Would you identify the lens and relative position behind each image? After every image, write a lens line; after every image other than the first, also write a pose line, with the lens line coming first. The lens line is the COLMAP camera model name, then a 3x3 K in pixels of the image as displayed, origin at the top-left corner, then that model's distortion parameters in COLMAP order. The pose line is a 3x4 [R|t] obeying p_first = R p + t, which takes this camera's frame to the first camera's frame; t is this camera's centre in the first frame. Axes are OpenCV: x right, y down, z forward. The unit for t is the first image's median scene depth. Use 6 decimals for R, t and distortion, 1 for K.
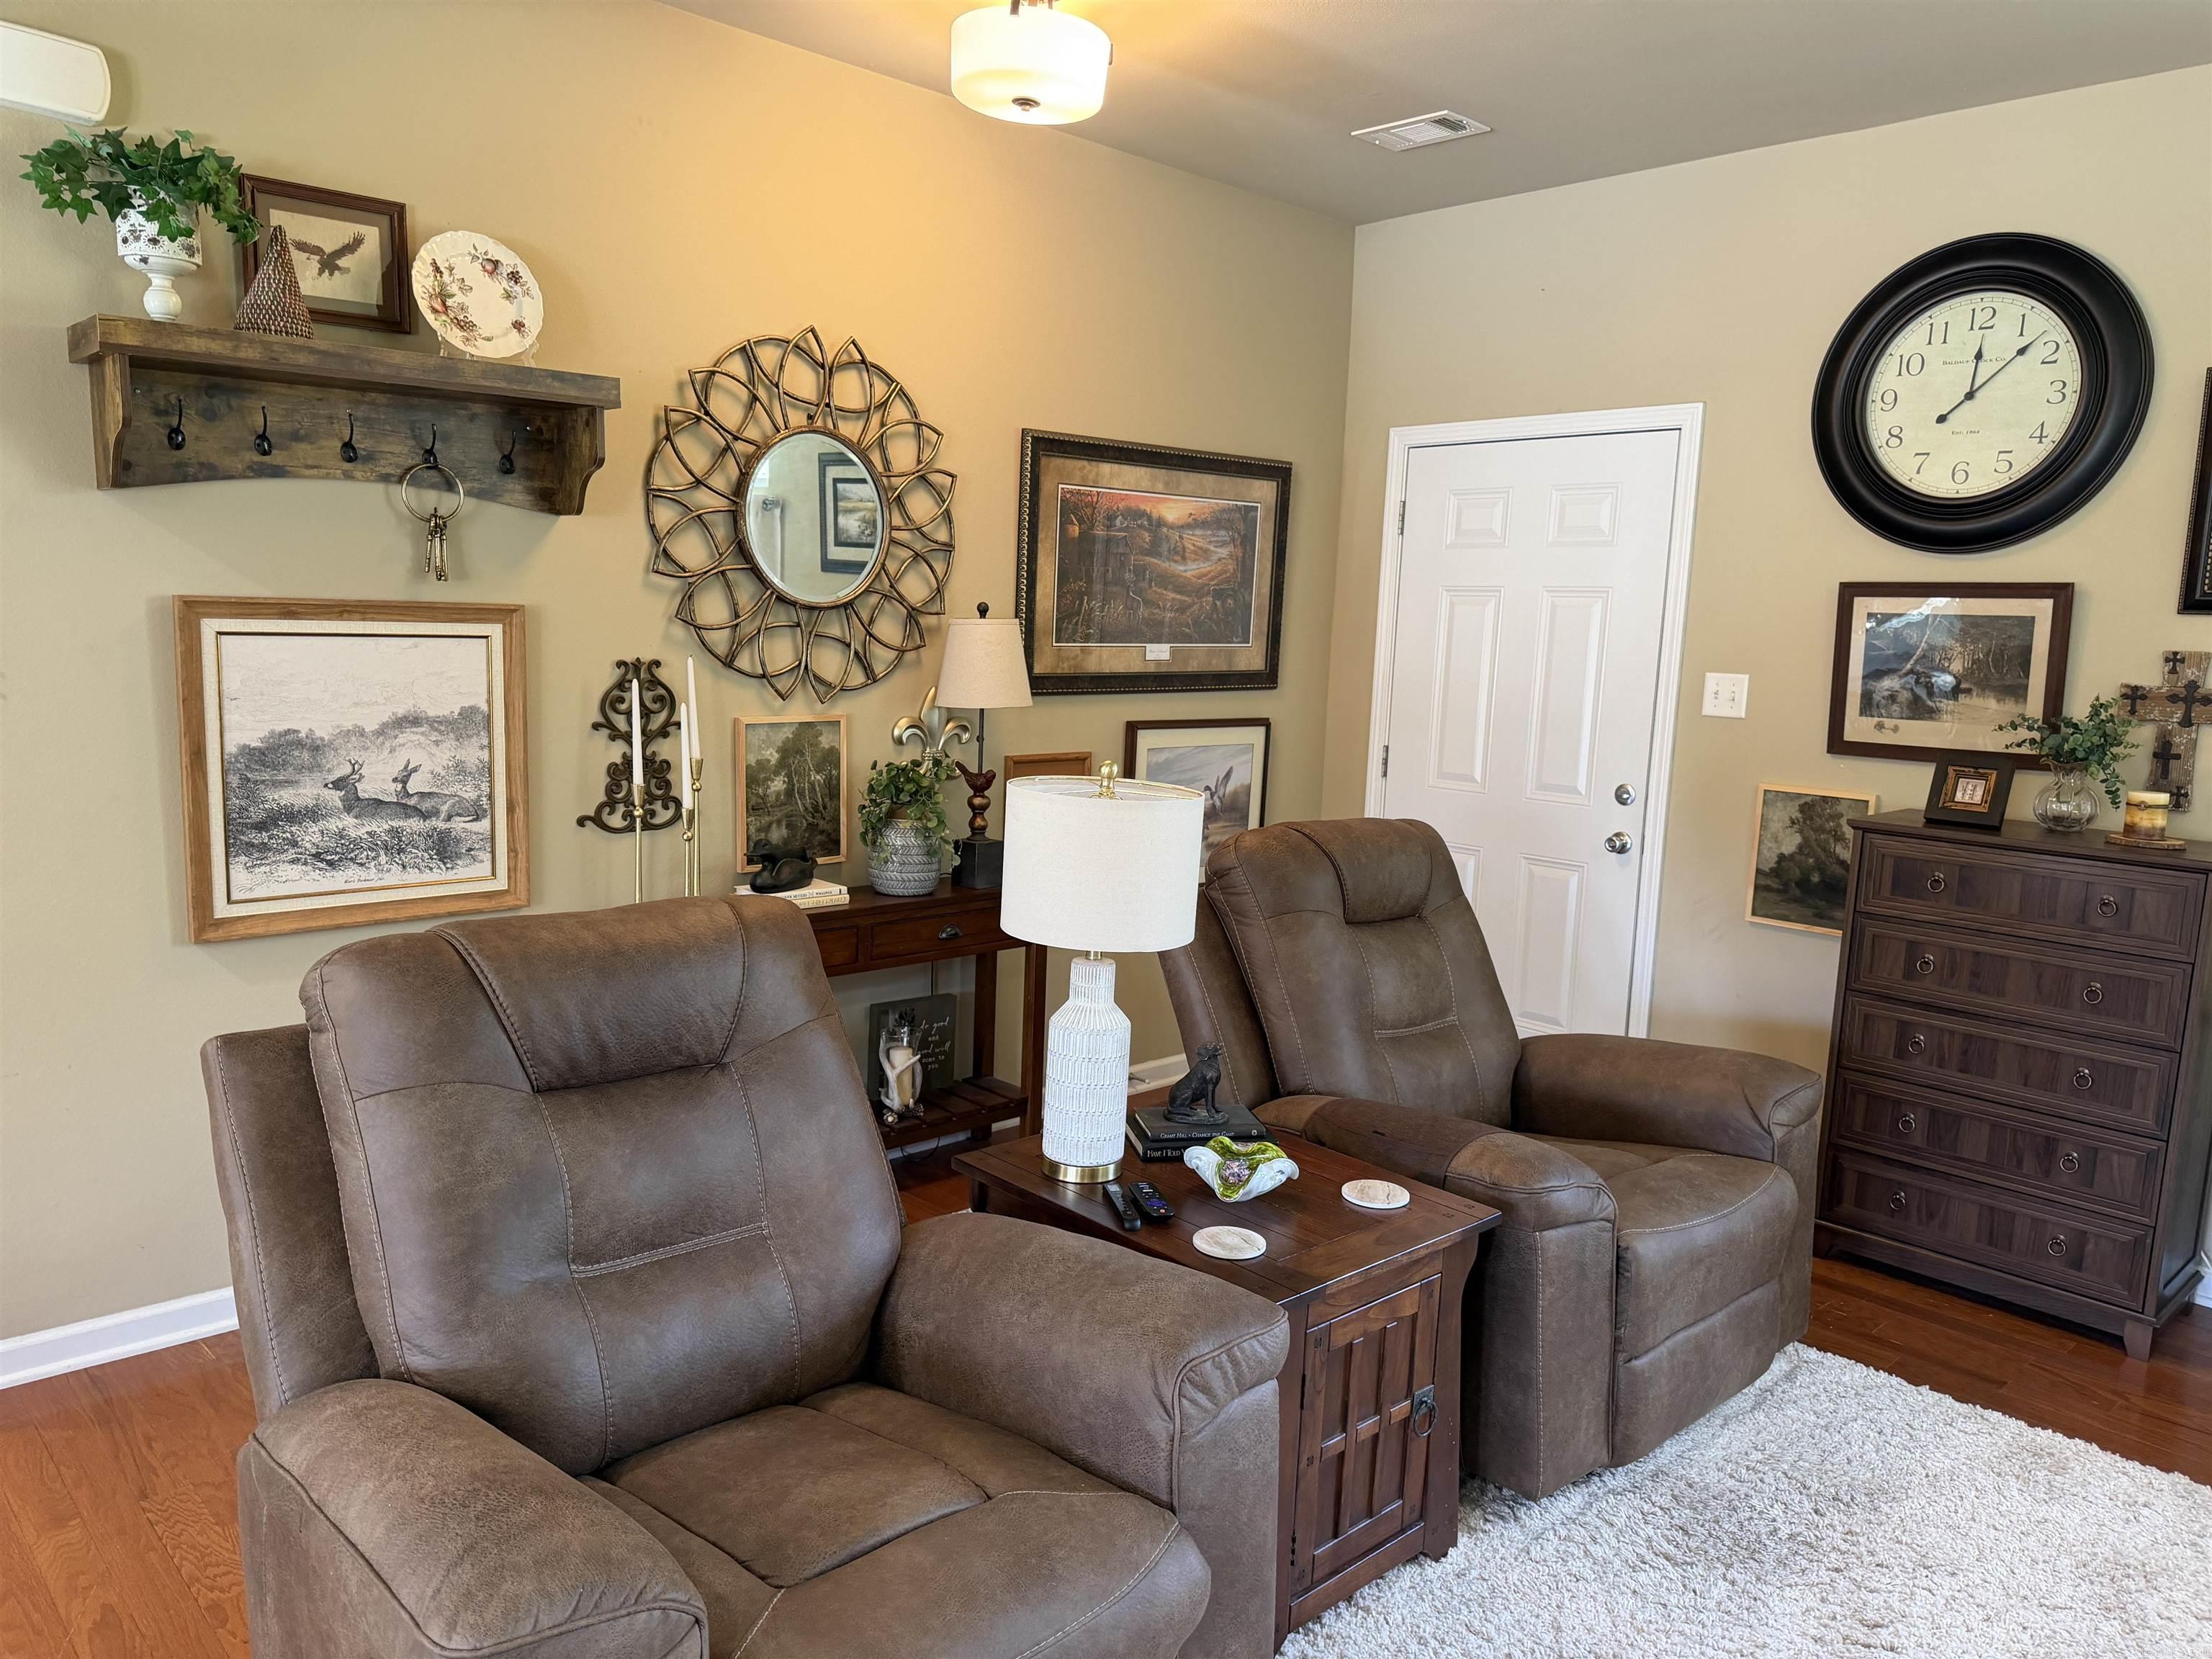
lens RADIAL K [[1549.3, 0, 1108.0], [0, 1549.3, 828.3], [0, 0, 1]] dist [0.061714, -0.084330]
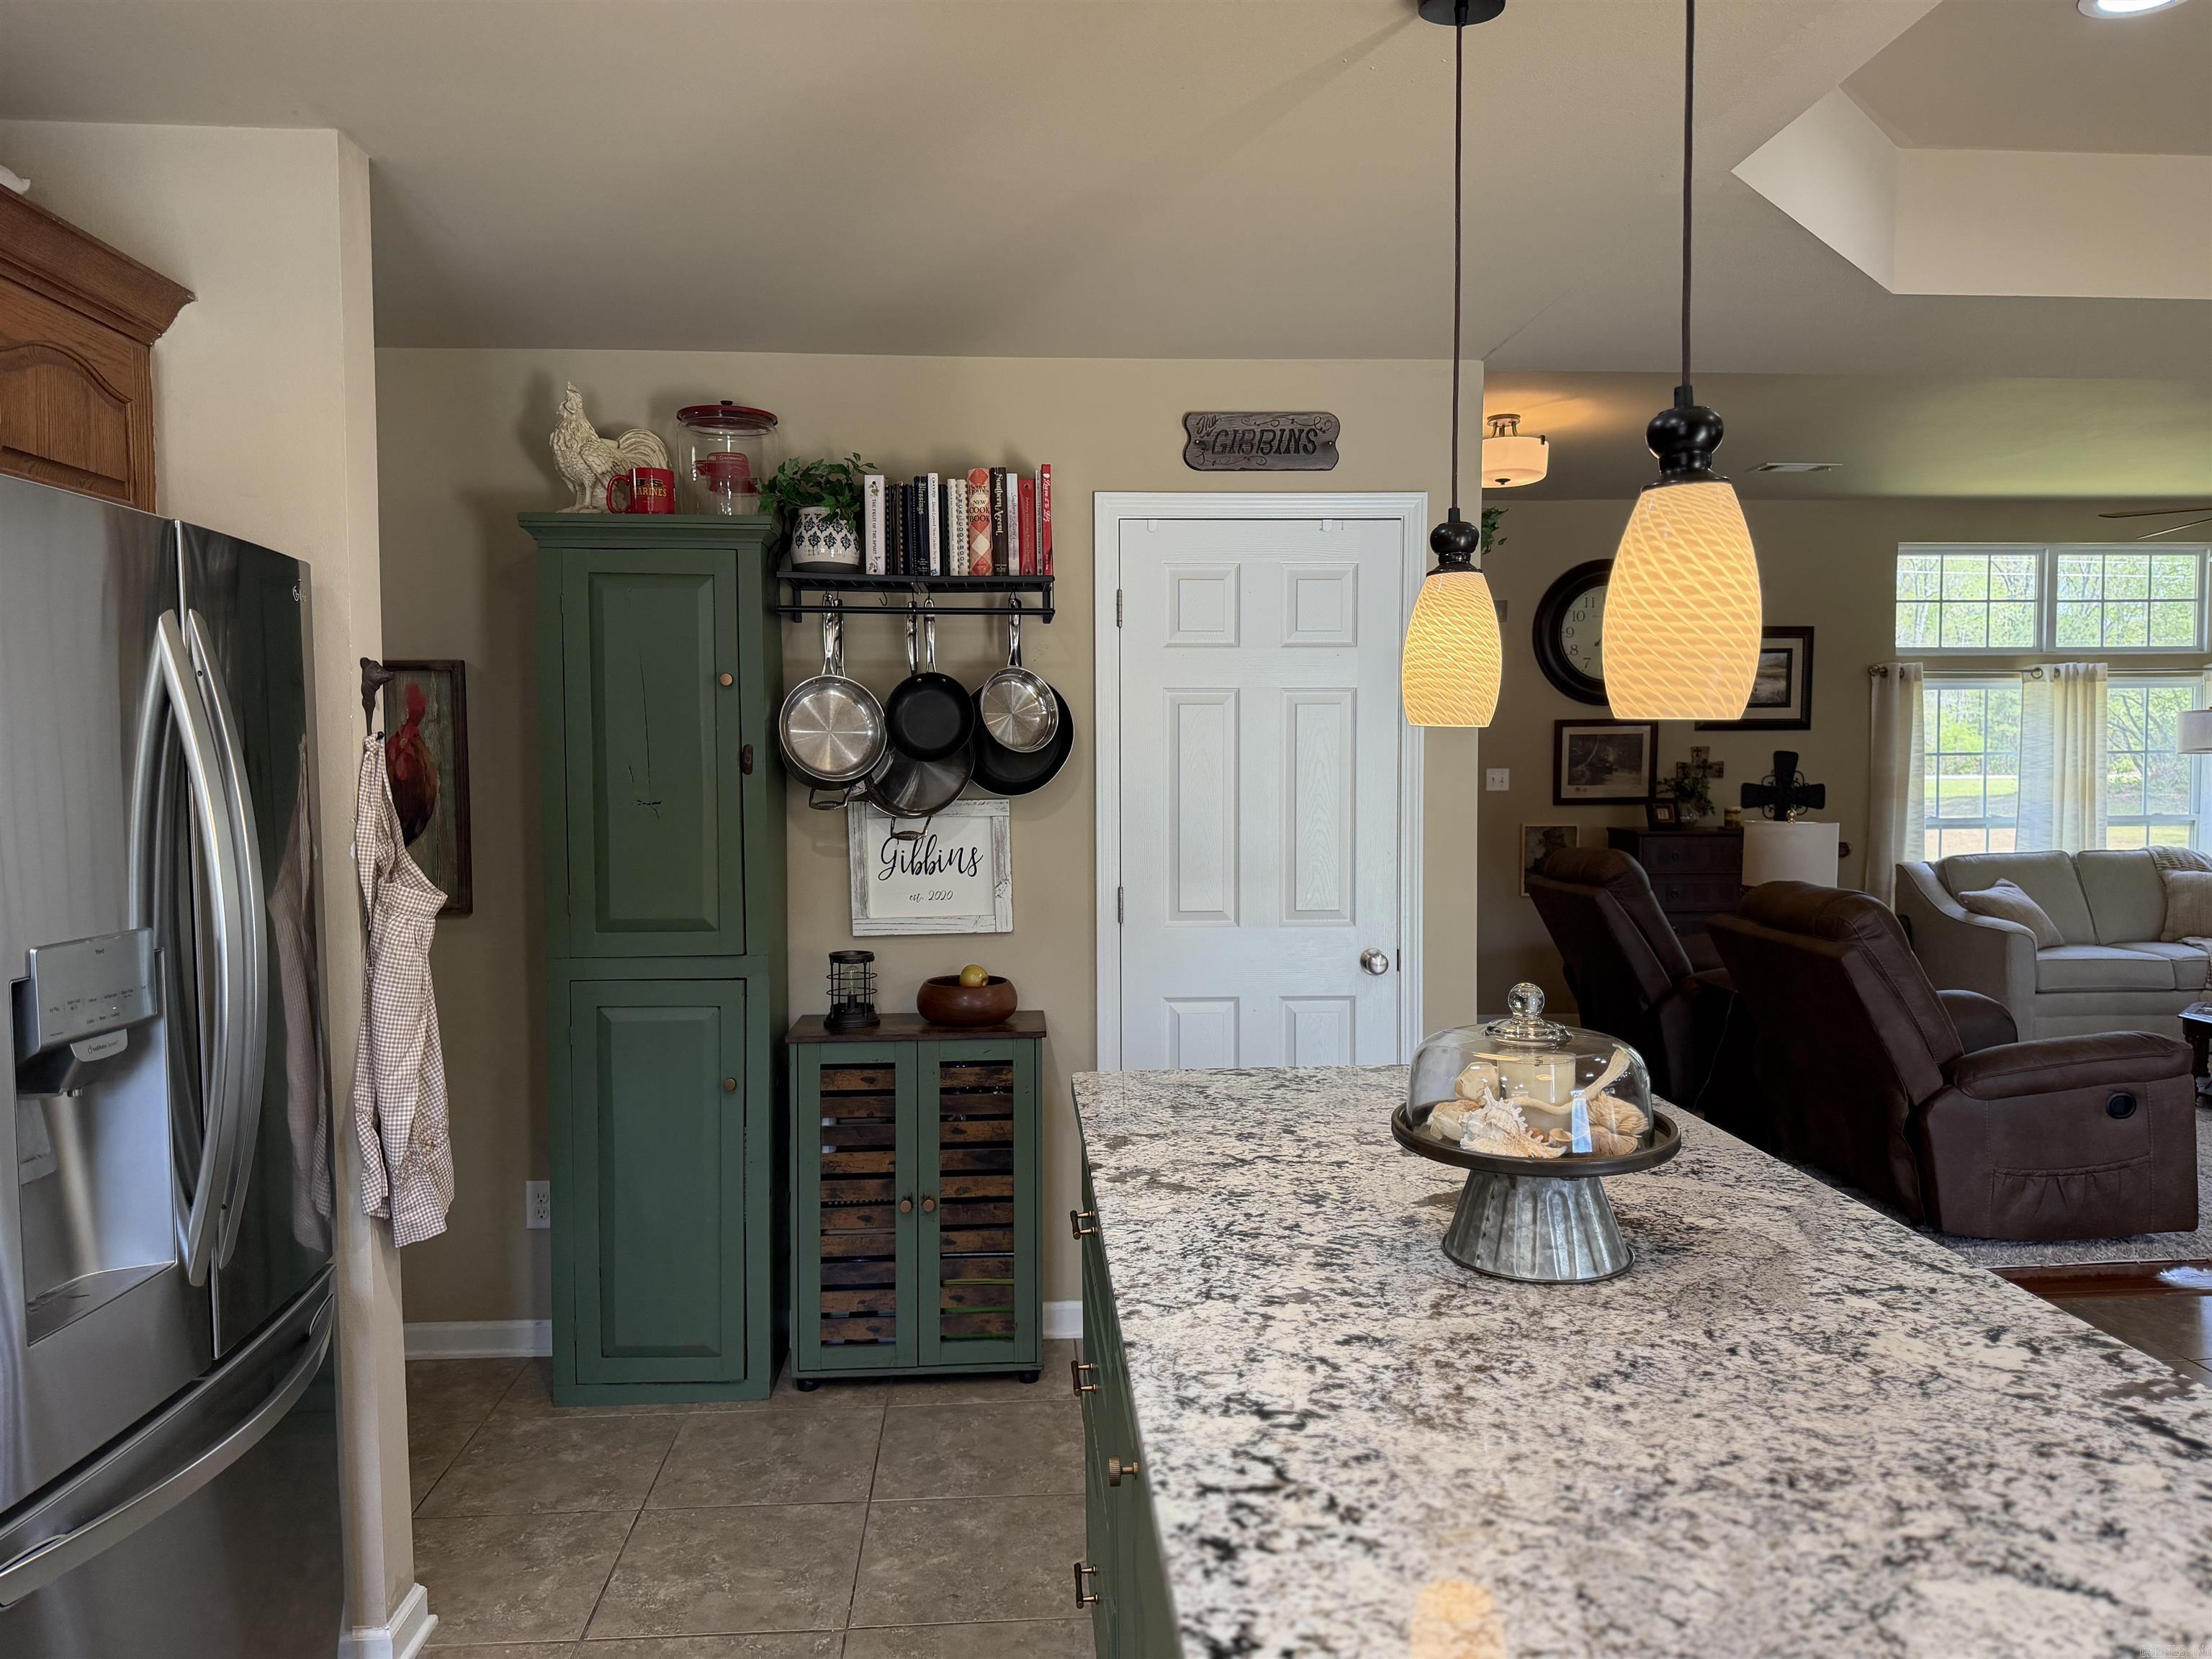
lens RADIAL K [[1549.3, 0, 1106.0], [0, 1549.3, 832.9], [0, 0, 1]] dist [0.061714, -0.084330]
pose [[0.645447, -0.079700, 0.759636, -1.669123], [0.132367, 0.991165, -0.008478, -0.085163], [-0.752248, 0.106022, 0.650293, 0.175827]]
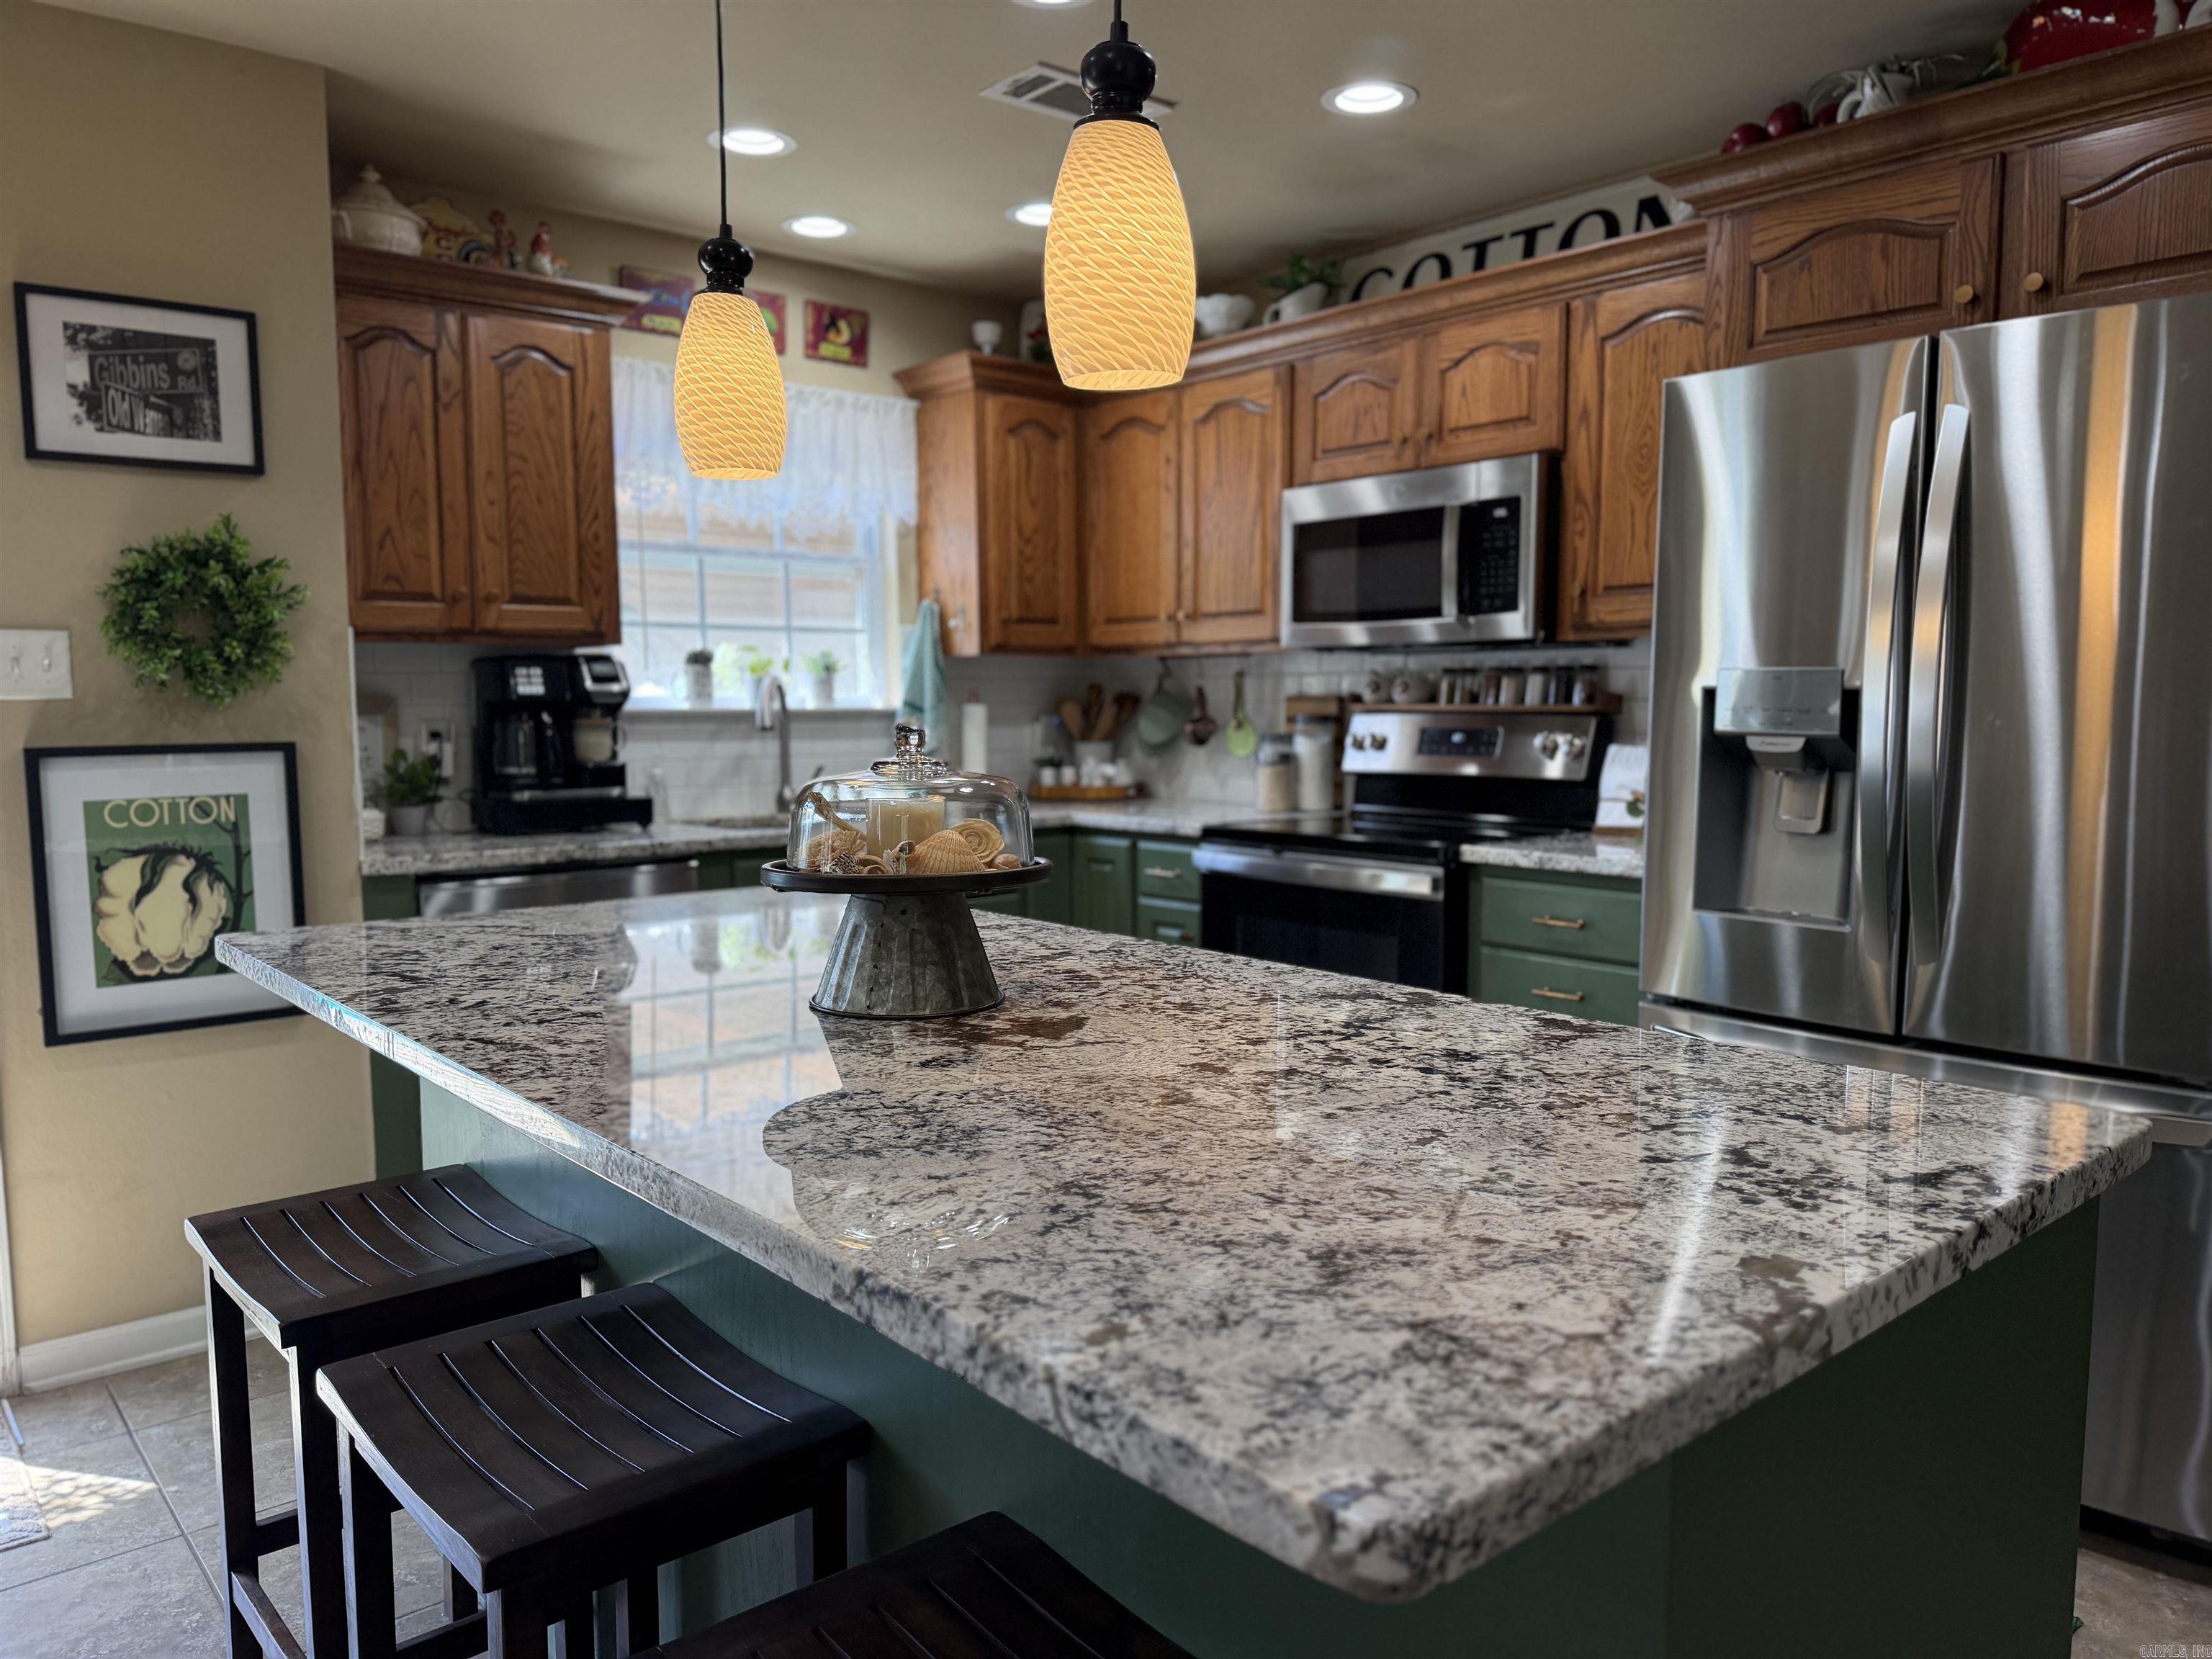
lens RADIAL K [[1549.3, 0, 1118.9], [0, 1549.3, 848.9], [0, 0, 1]] dist [0.061714, -0.084330]
pose [[-0.045226, 0.067298, -0.996707, -0.759398], [-0.131790, 0.988606, 0.072731, -0.028575], [0.990245, 0.134645, -0.035841, 0.481302]]
